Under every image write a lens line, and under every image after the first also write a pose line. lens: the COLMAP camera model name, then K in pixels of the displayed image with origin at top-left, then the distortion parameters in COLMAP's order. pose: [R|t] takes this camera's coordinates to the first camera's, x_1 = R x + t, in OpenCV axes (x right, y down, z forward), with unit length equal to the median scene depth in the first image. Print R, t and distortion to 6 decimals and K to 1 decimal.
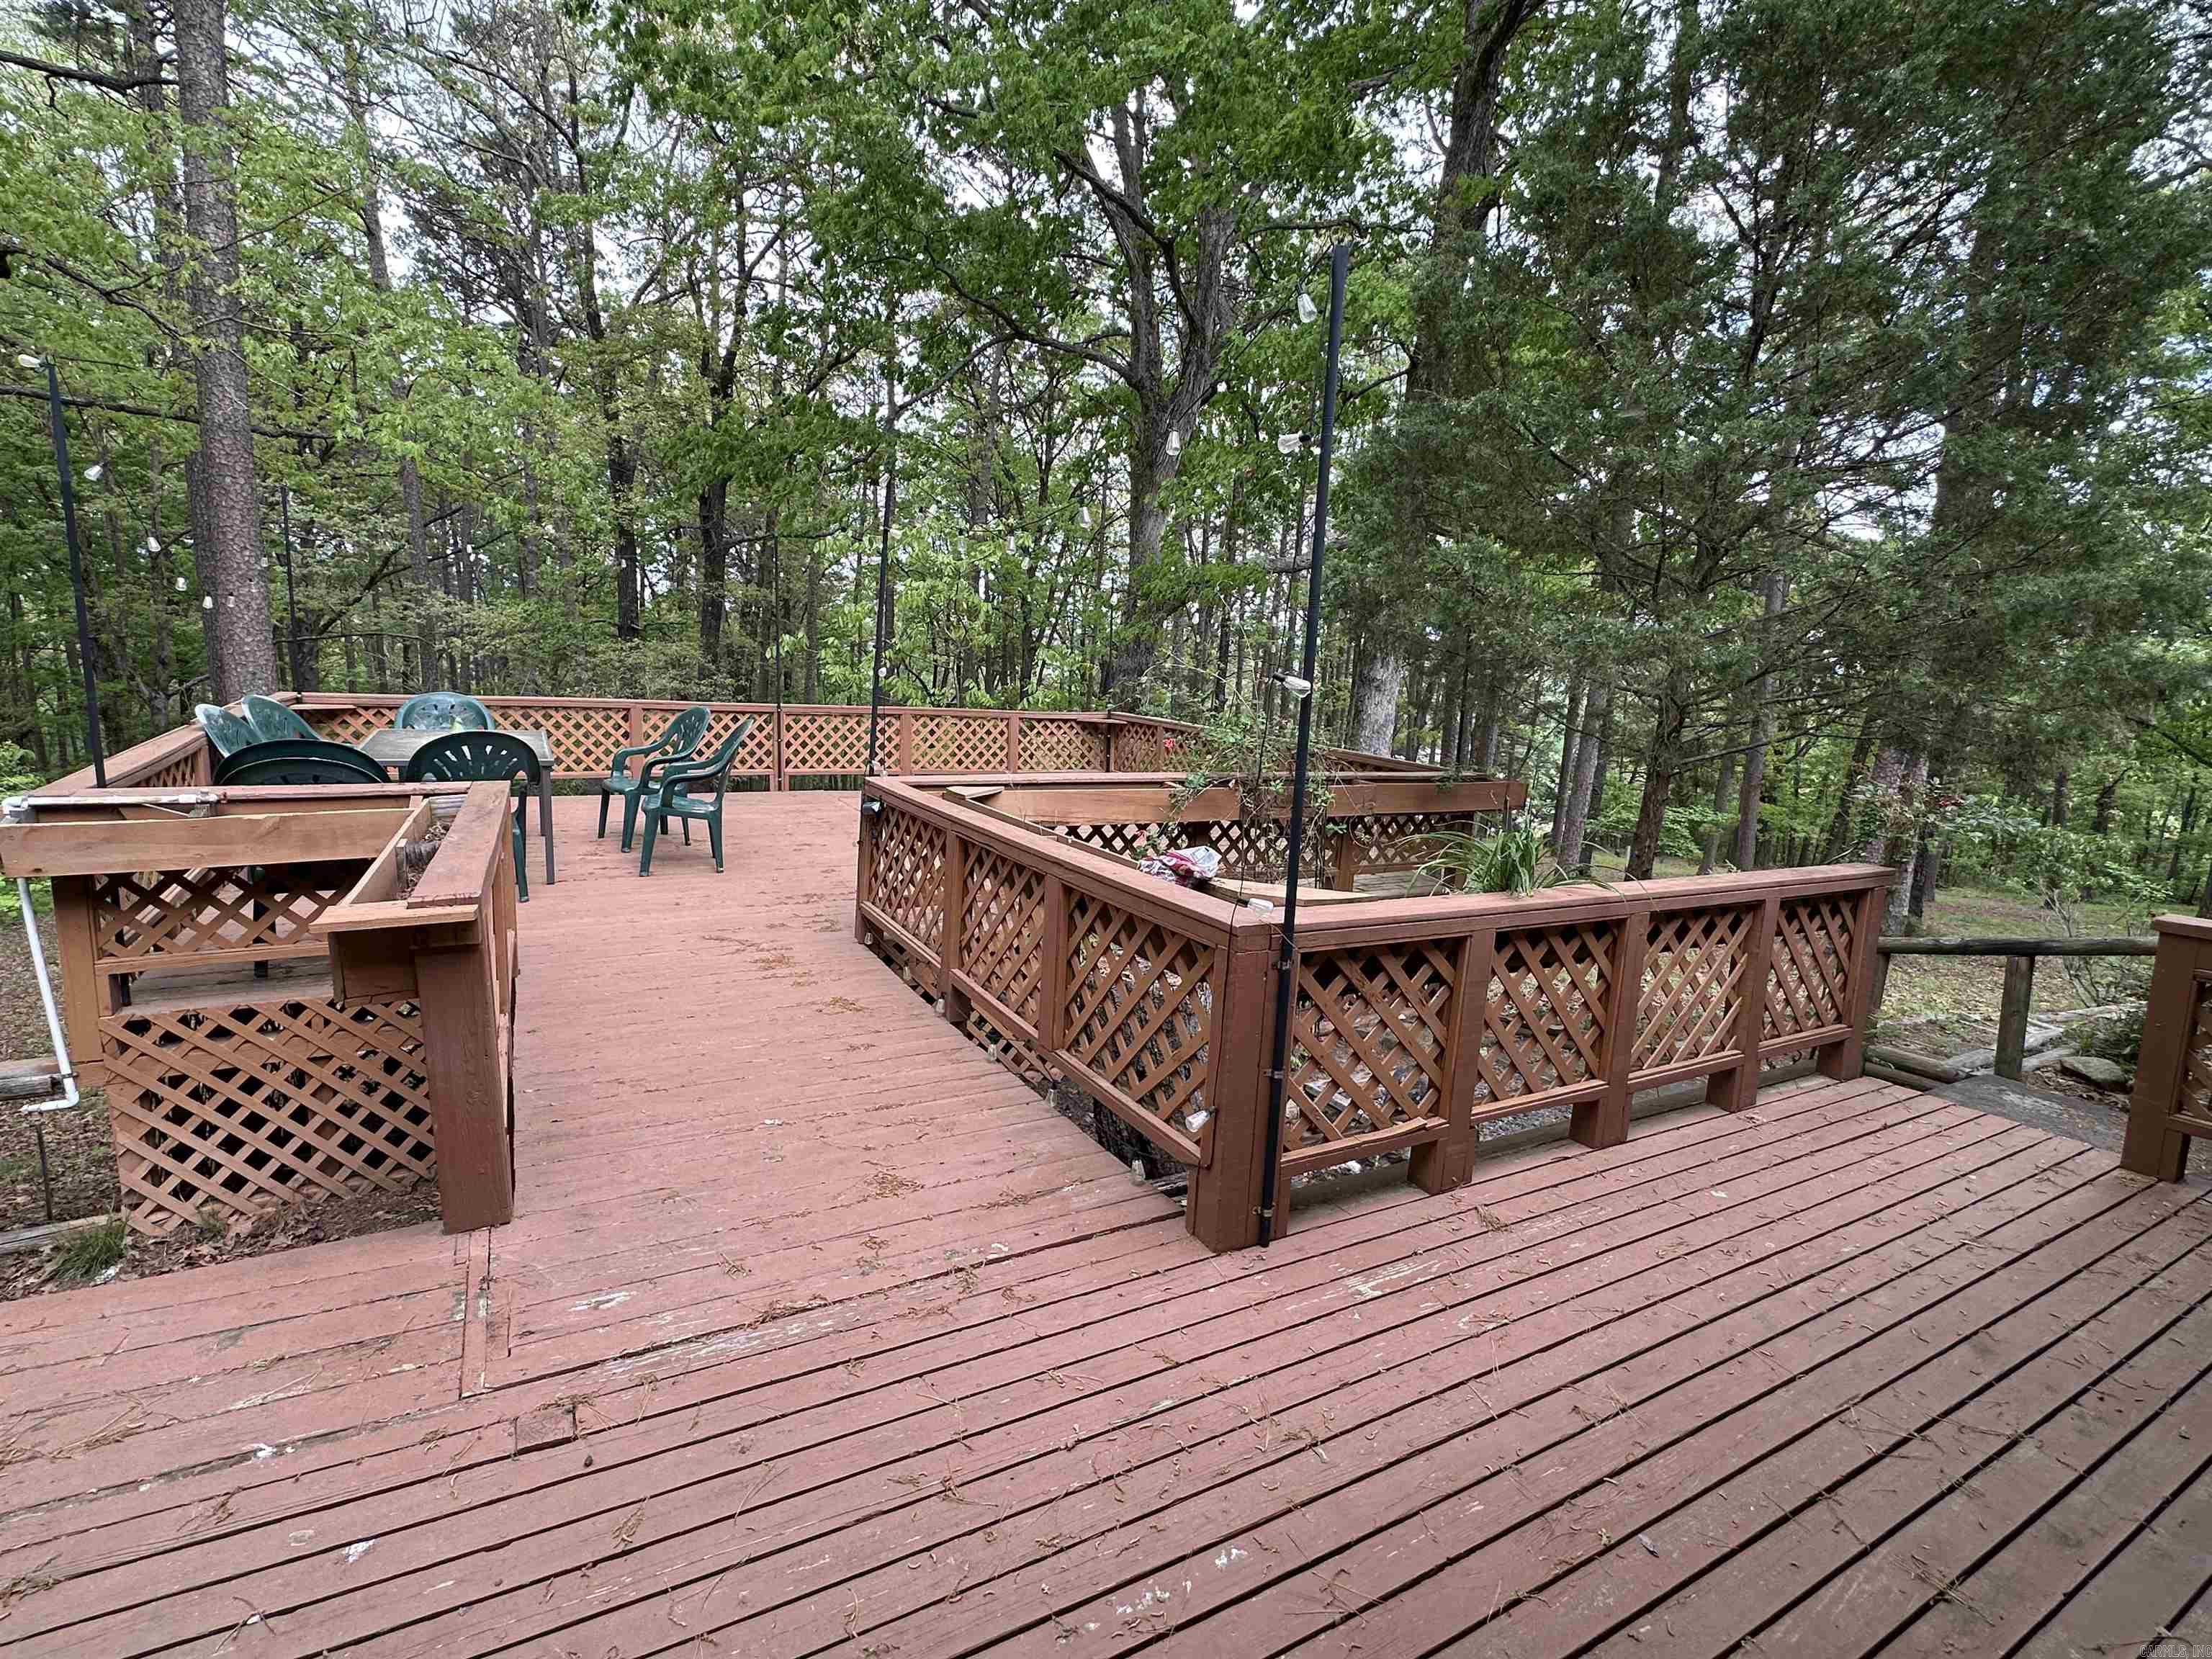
lens RADIAL K [[1041.2, 0, 1102.7], [0, 1041.2, 829.3], [0, 0, 1]] dist [-0.001676, 0.000421]
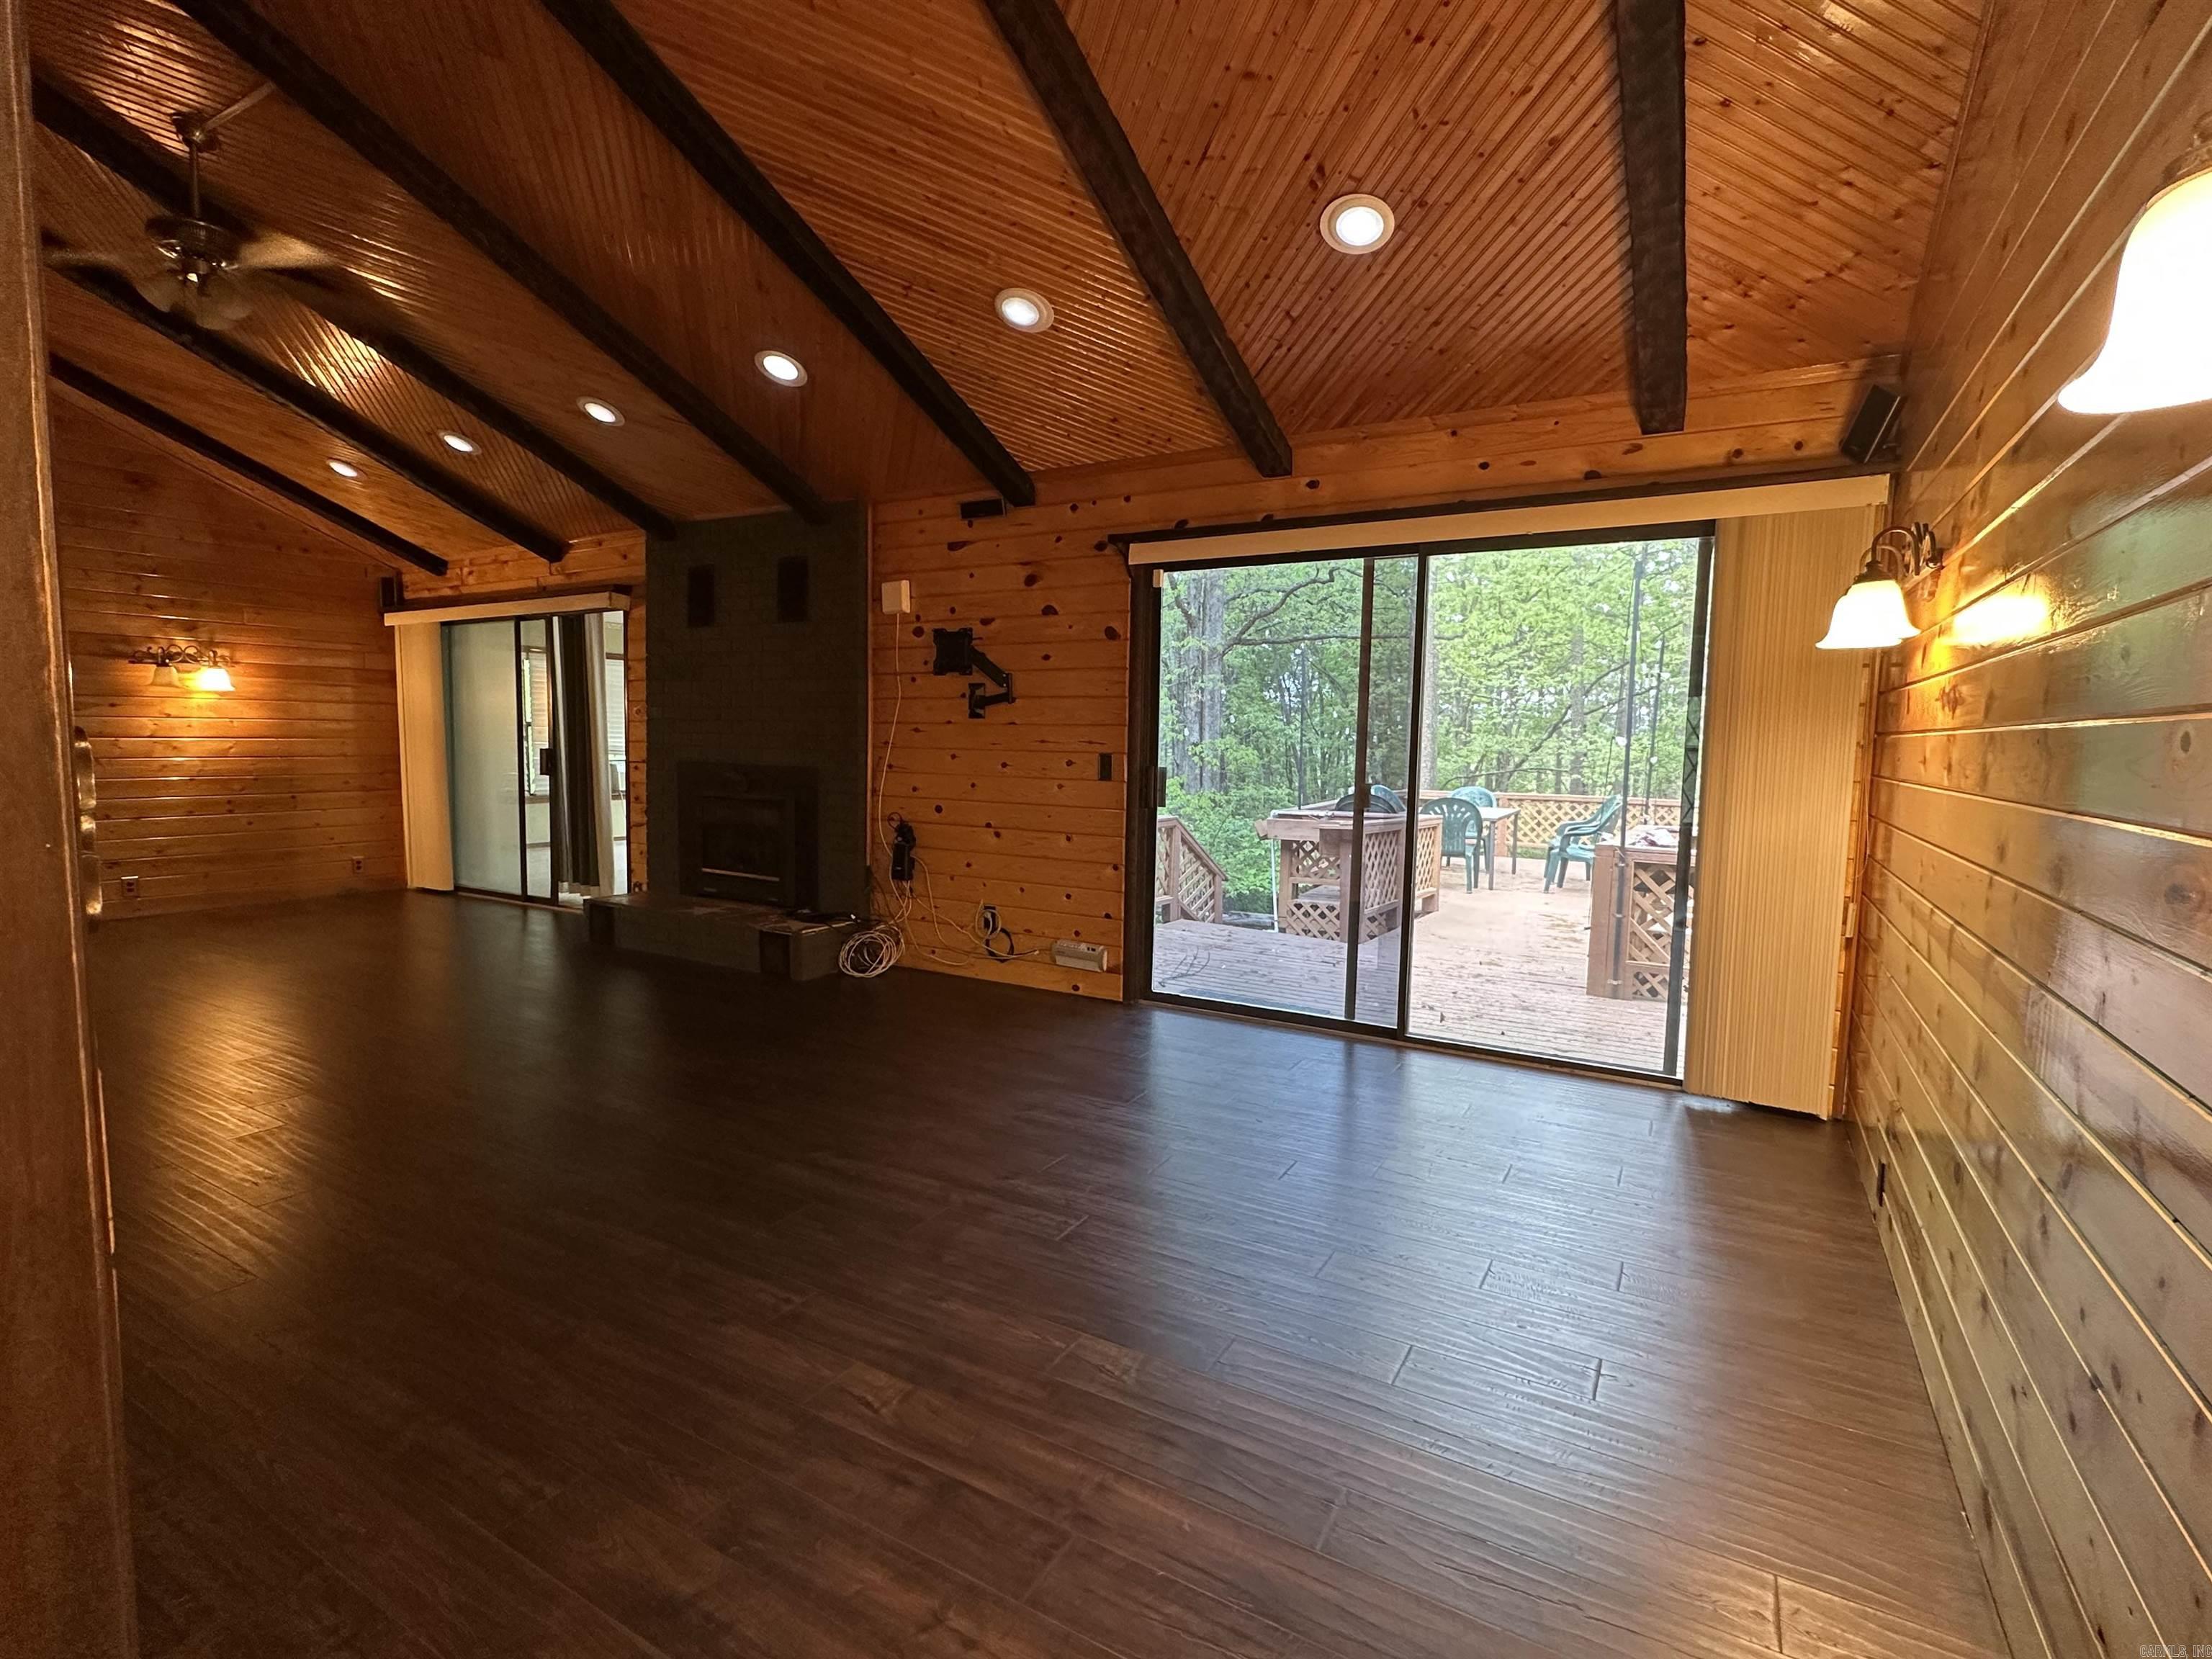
lens RADIAL K [[1039.8, 0, 1099.6], [0, 1039.8, 835.4], [0, 0, 1]] dist [-0.001470, 0.000453]
pose [[0.517235, 0.032539, -0.855225, 0.949461], [-0.141533, 0.988770, -0.047979, 0.209634], [0.844060, 0.145859, 0.516032, -0.709654]]
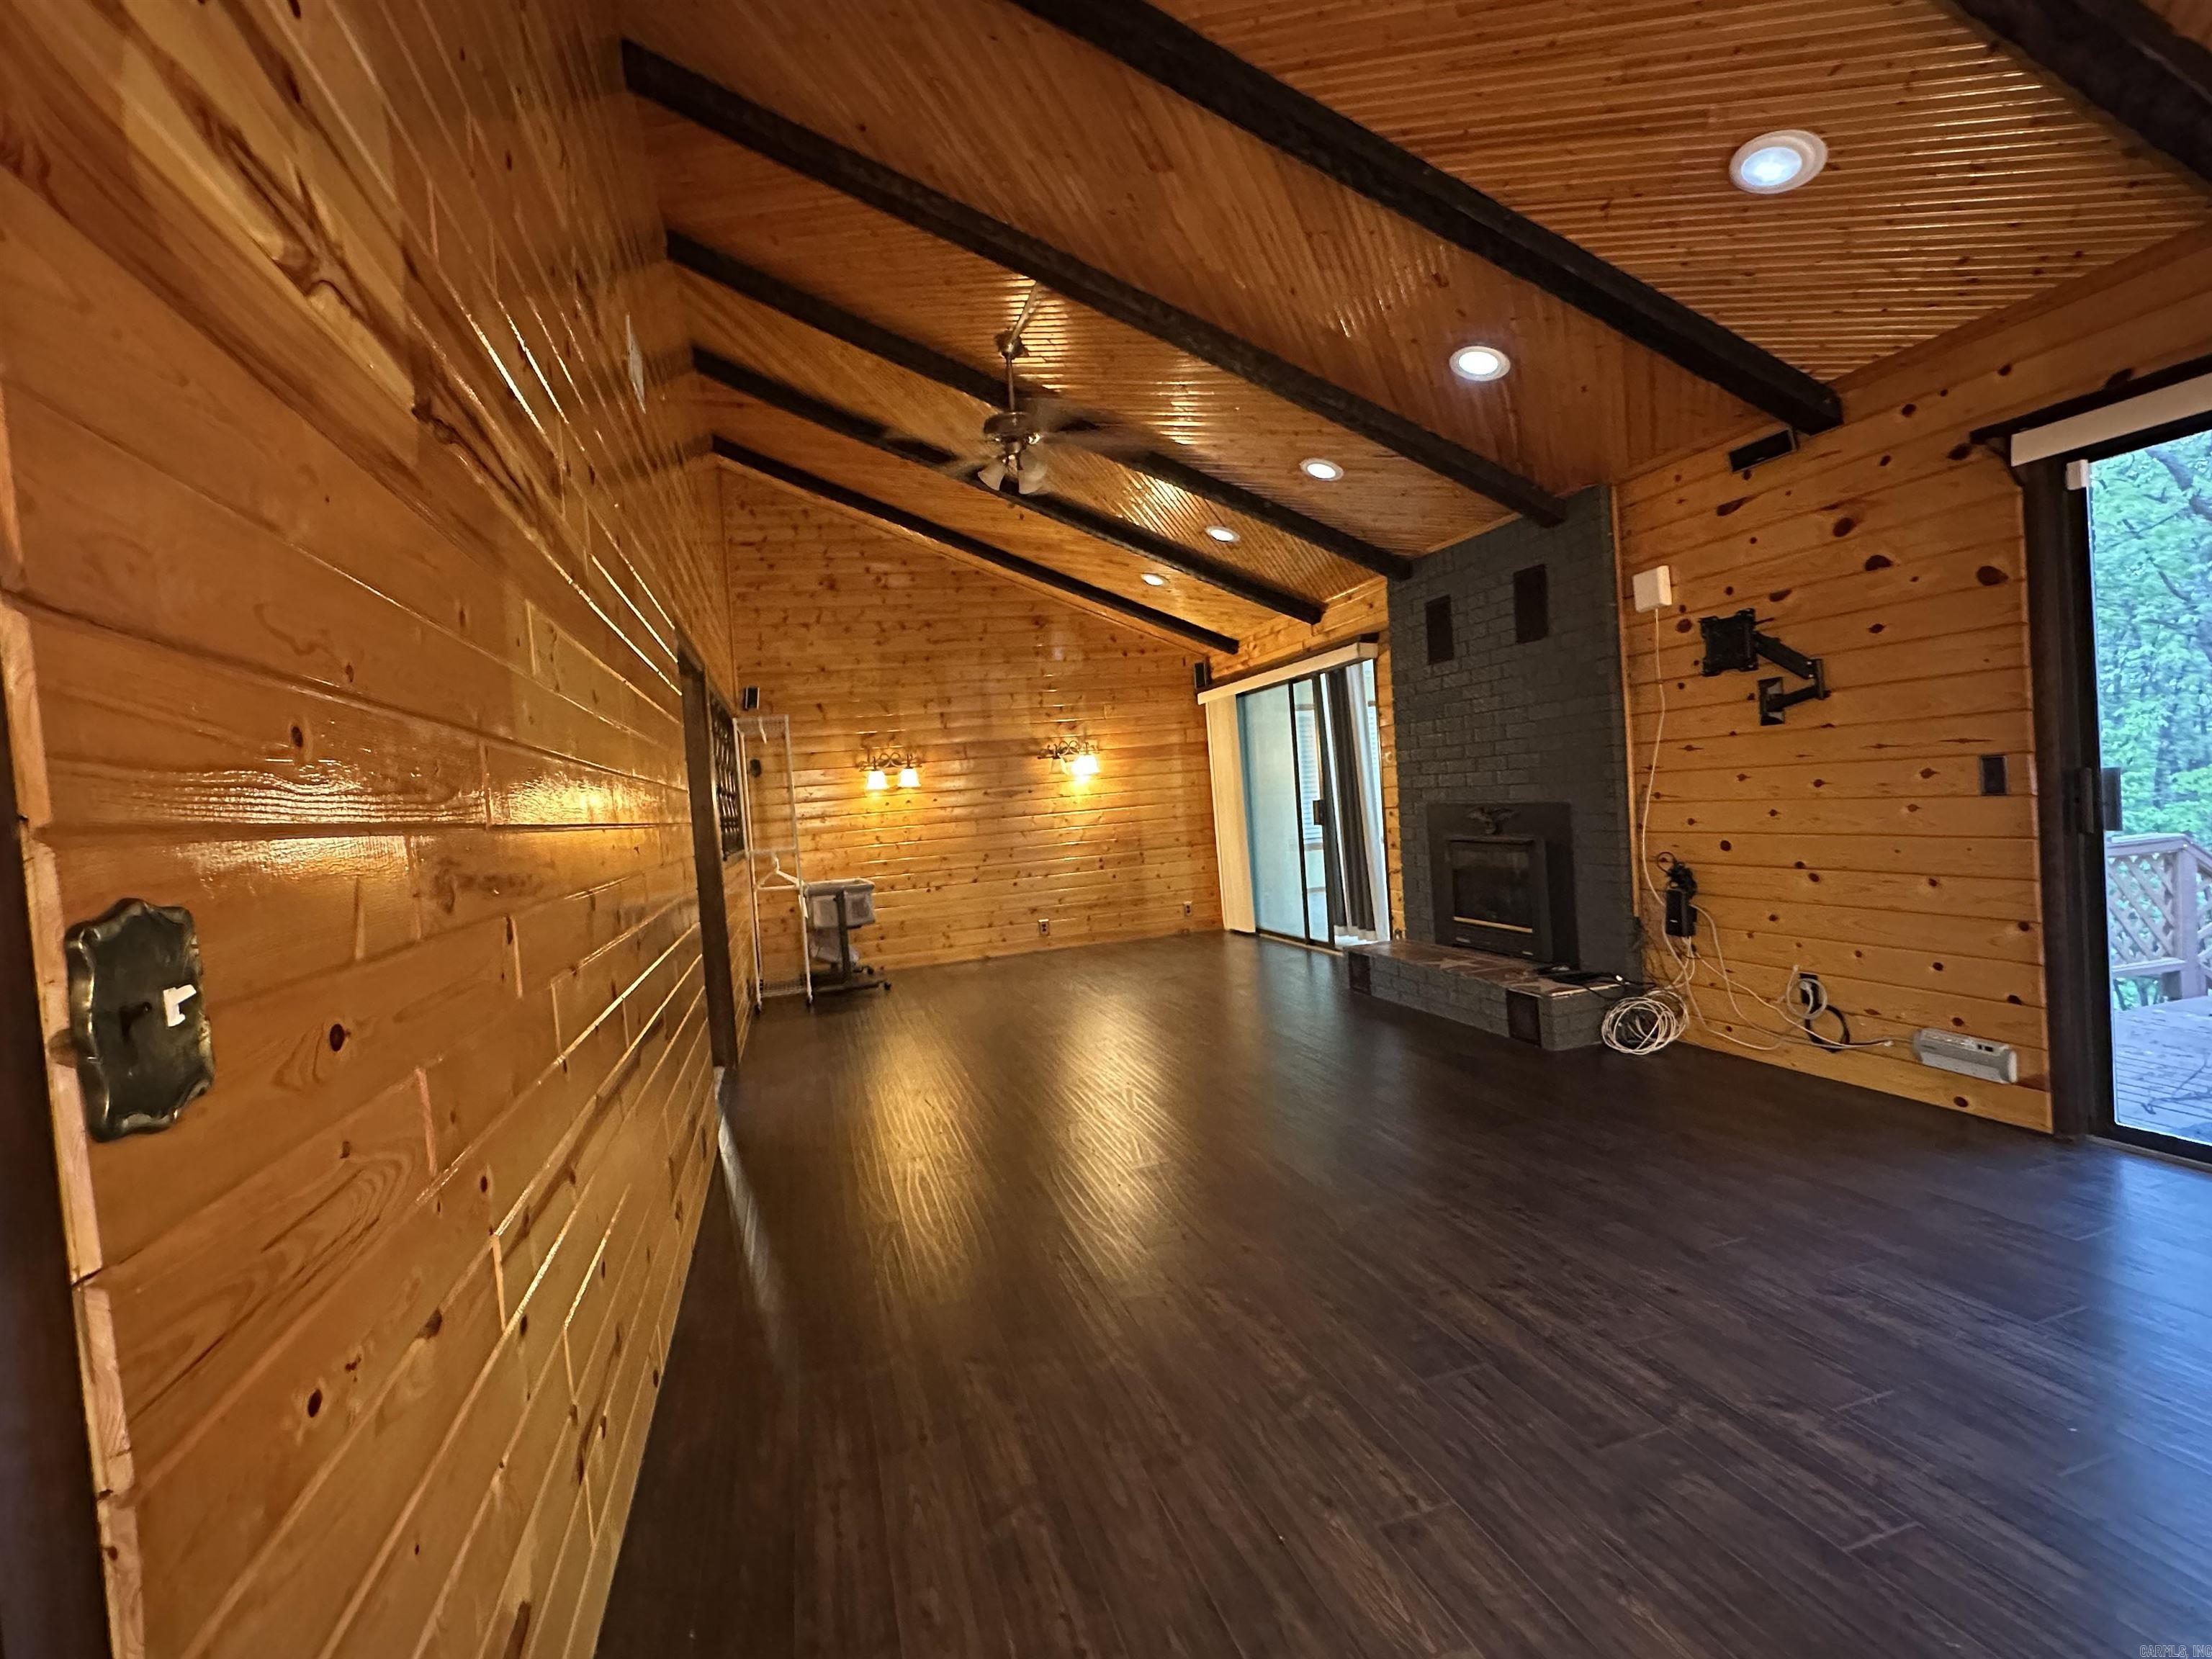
lens RADIAL K [[1041.2, 0, 1102.7], [0, 1041.2, 829.3], [0, 0, 1]] dist [-0.001676, 0.000421]
pose [[-0.209943, -0.007523, -0.977685, 0.847803], [-0.109108, 0.993905, 0.015781, 0.175520], [0.971607, 0.109986, -0.209484, -0.586263]]
